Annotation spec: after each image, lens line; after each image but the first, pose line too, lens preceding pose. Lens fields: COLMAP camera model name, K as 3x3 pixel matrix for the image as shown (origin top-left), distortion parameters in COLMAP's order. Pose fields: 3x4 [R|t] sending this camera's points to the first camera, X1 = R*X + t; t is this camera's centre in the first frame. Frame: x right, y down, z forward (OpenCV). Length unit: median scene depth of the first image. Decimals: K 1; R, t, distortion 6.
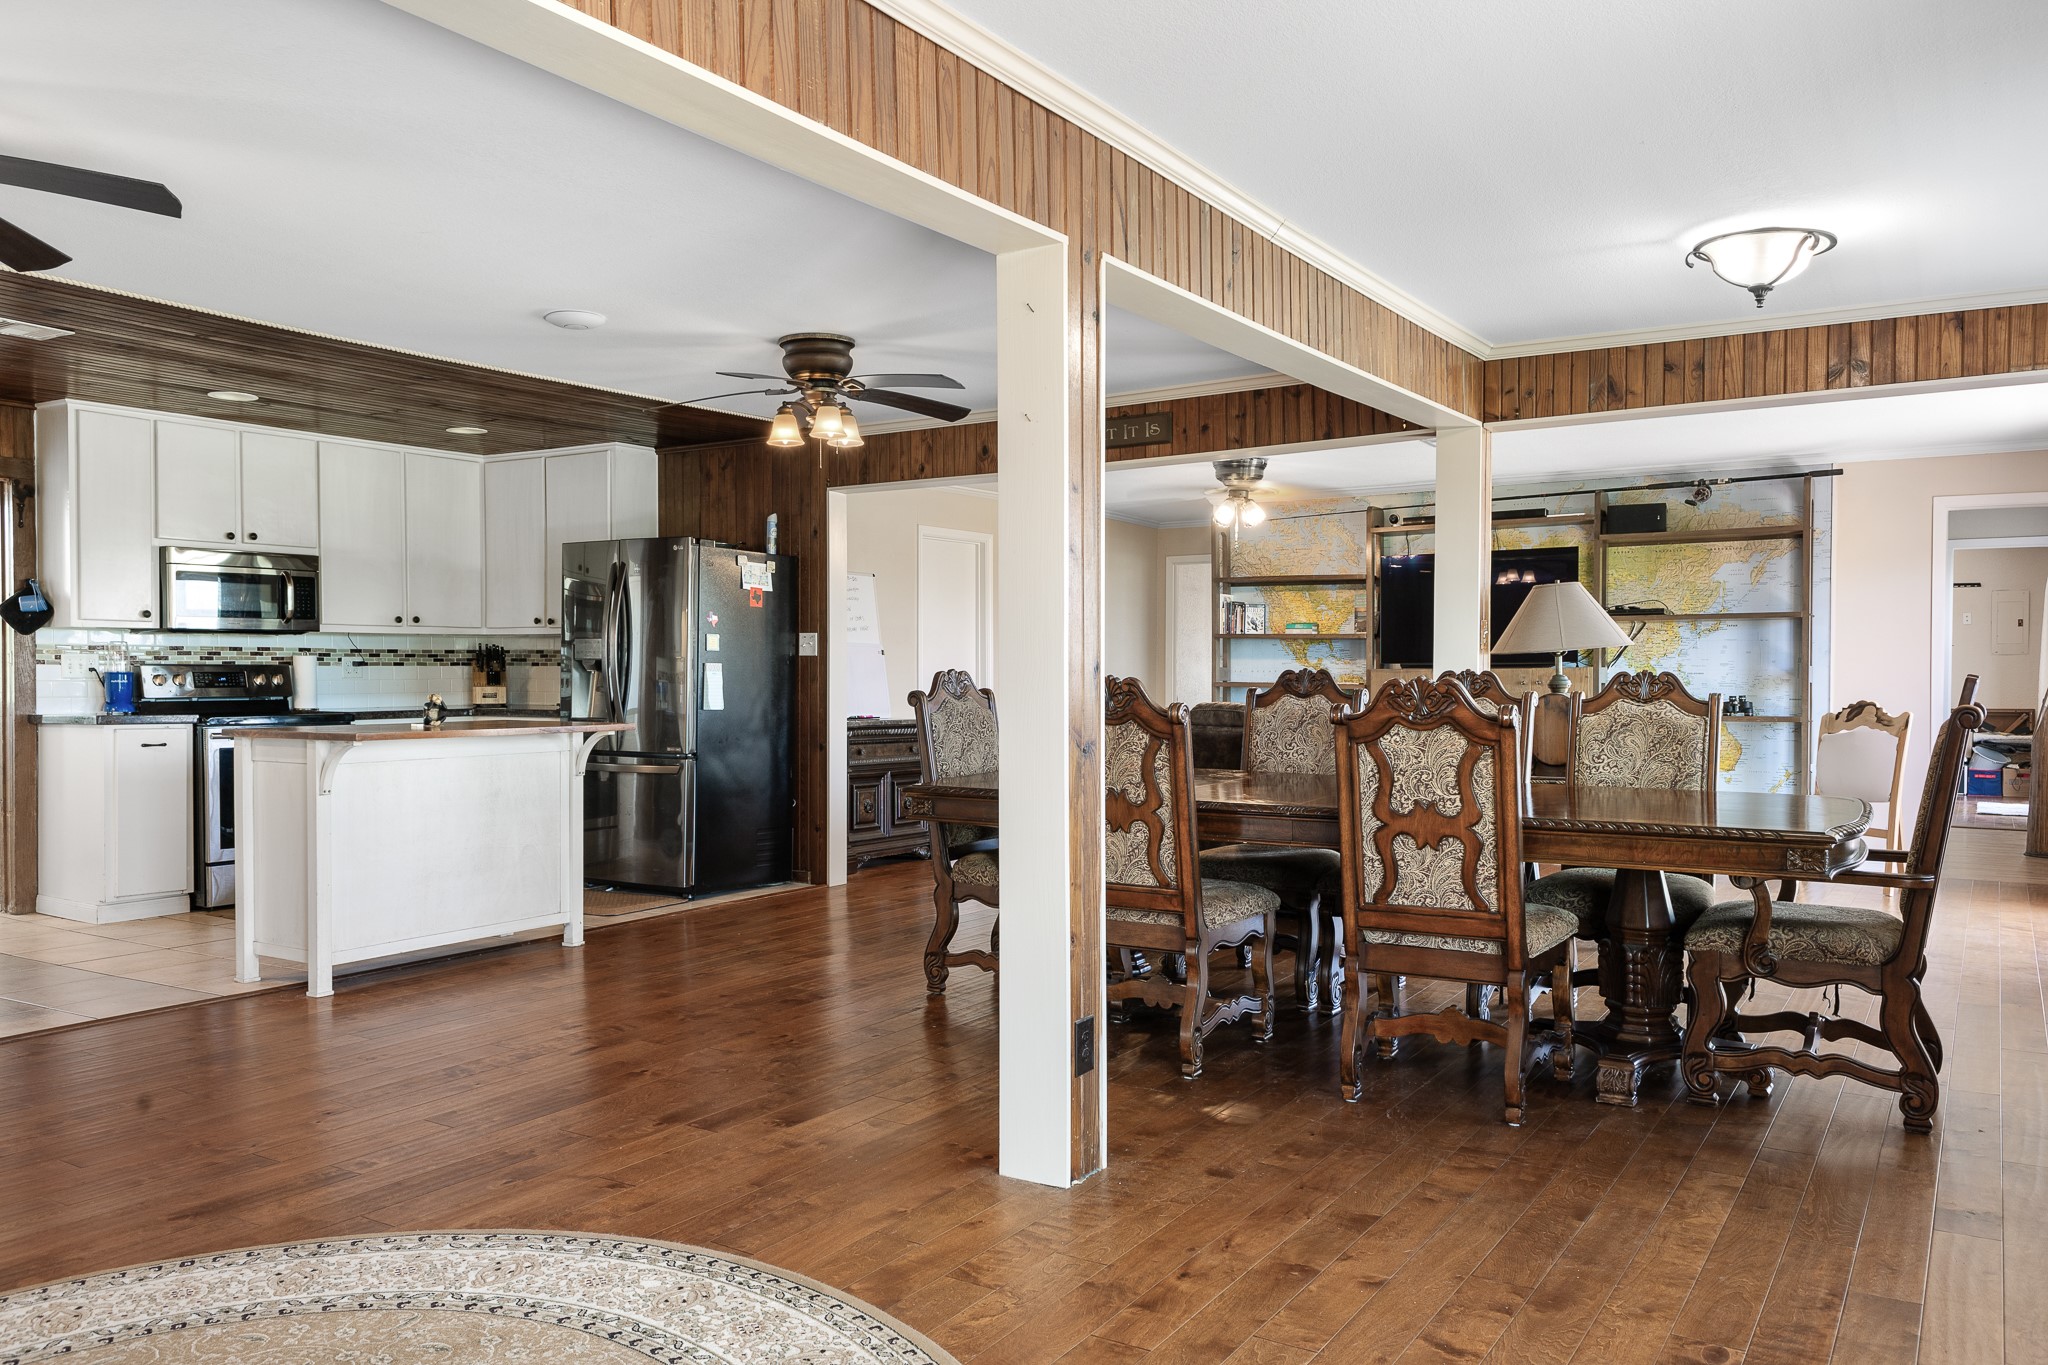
lens RADIAL K [[1476.7, 0, 1002.3], [0, 1476.7, 710.2], [0, 0, 1]] dist [0.030058, -0.007961]
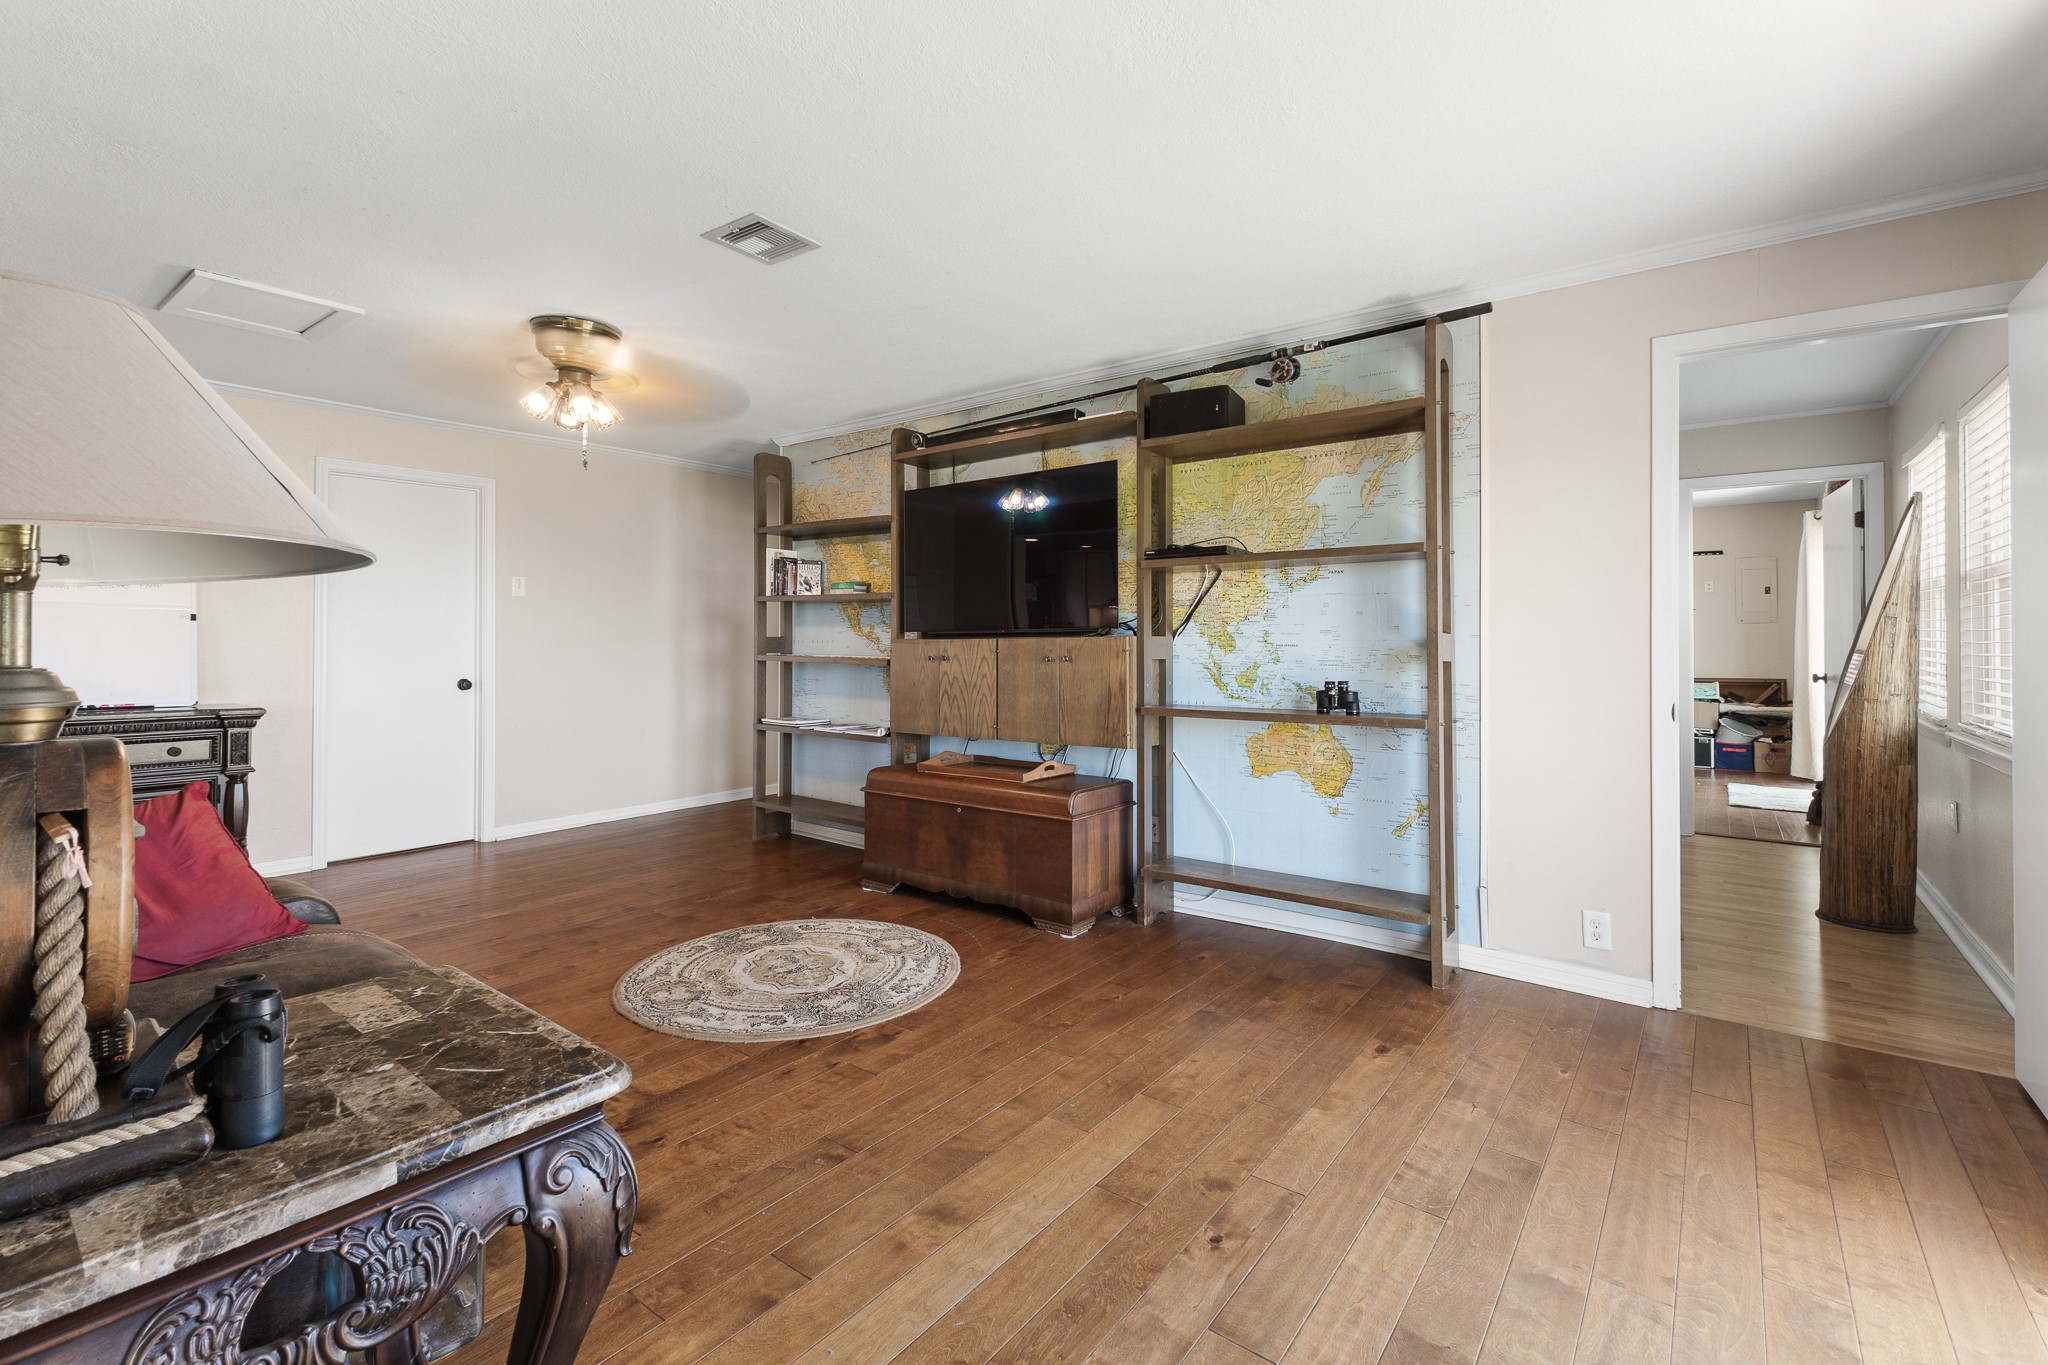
lens RADIAL K [[877.2, 0, 1022.8], [0, 877.2, 627.7], [0, 0, 1]] dist [0.010872, -0.002897]
pose [[0.996408, -0.002083, -0.084653, 0.381416], [-0.001242, 0.999230, -0.039205, -0.017072], [0.084670, 0.039169, 0.995639, 0.599237]]
